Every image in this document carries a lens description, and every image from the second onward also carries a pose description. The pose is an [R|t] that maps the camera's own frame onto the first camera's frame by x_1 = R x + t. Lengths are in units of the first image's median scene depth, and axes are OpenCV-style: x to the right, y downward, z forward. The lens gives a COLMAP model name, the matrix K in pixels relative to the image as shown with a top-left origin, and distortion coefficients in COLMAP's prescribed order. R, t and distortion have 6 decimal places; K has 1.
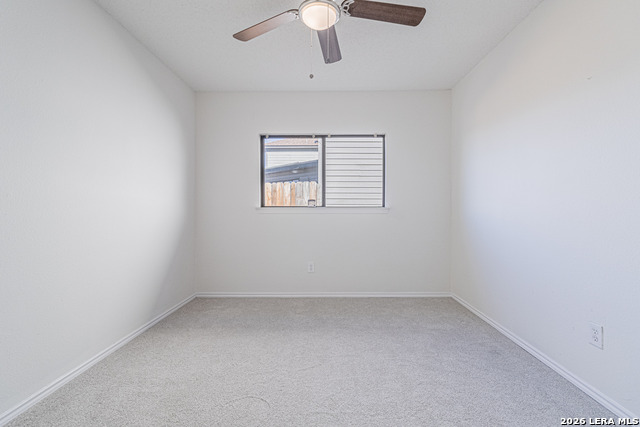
lens RADIAL K [[301.7, 0, 320.1], [0, 301.7, 209.3], [0, 0, 1]] dist [0.003390, 0.001360]
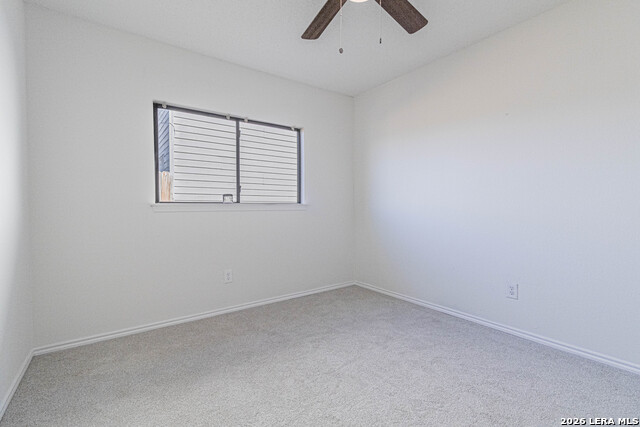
lens RADIAL K [[301.7, 0, 323.1], [0, 301.7, 209.4], [0, 0, 1]] dist [0.003390, 0.001360]
pose [[0.785282, -0.008009, 0.619087, -0.336028], [0.001315, 0.999936, 0.011267, 0.000314], [-0.619137, -0.008034, 0.785242, 0.194217]]
